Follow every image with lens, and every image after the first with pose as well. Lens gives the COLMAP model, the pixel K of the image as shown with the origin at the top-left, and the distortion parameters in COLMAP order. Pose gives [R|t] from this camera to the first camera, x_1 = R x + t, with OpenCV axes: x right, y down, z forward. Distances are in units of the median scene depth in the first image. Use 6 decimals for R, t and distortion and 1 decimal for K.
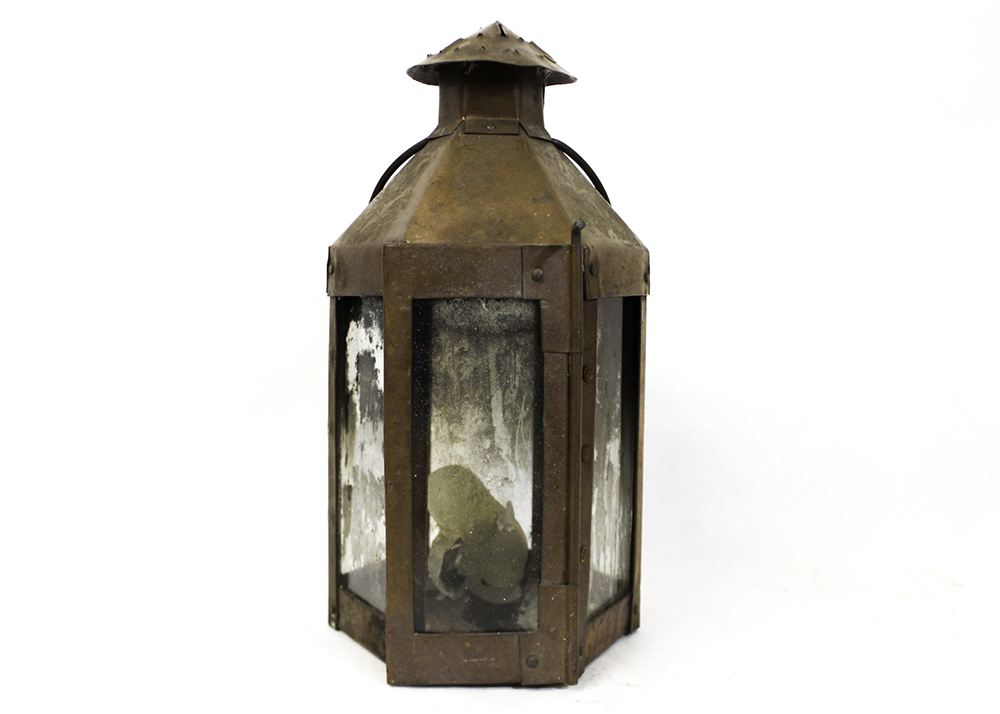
lens RADIAL K [[951.5, 0, 498.0], [0, 951.5, 336.5], [0, 0, 1]] dist [-0.146228, -0.001361]
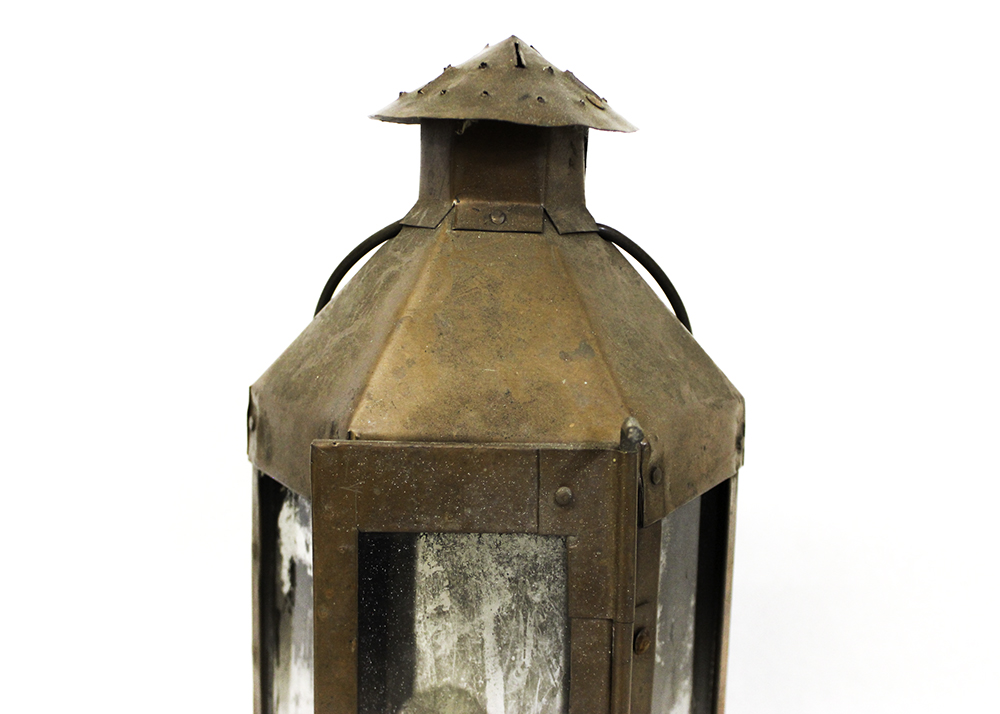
lens RADIAL K [[1141.1, 0, 513.5], [0, 1141.1, 355.7], [0, 0, 1]] dist [-0.140561, -0.008184]
pose [[0.999449, 0.017226, -0.028386, 0.025704], [-0.015539, 0.998159, 0.058619, -0.176463], [0.029344, -0.058146, 0.997877, 0.247713]]
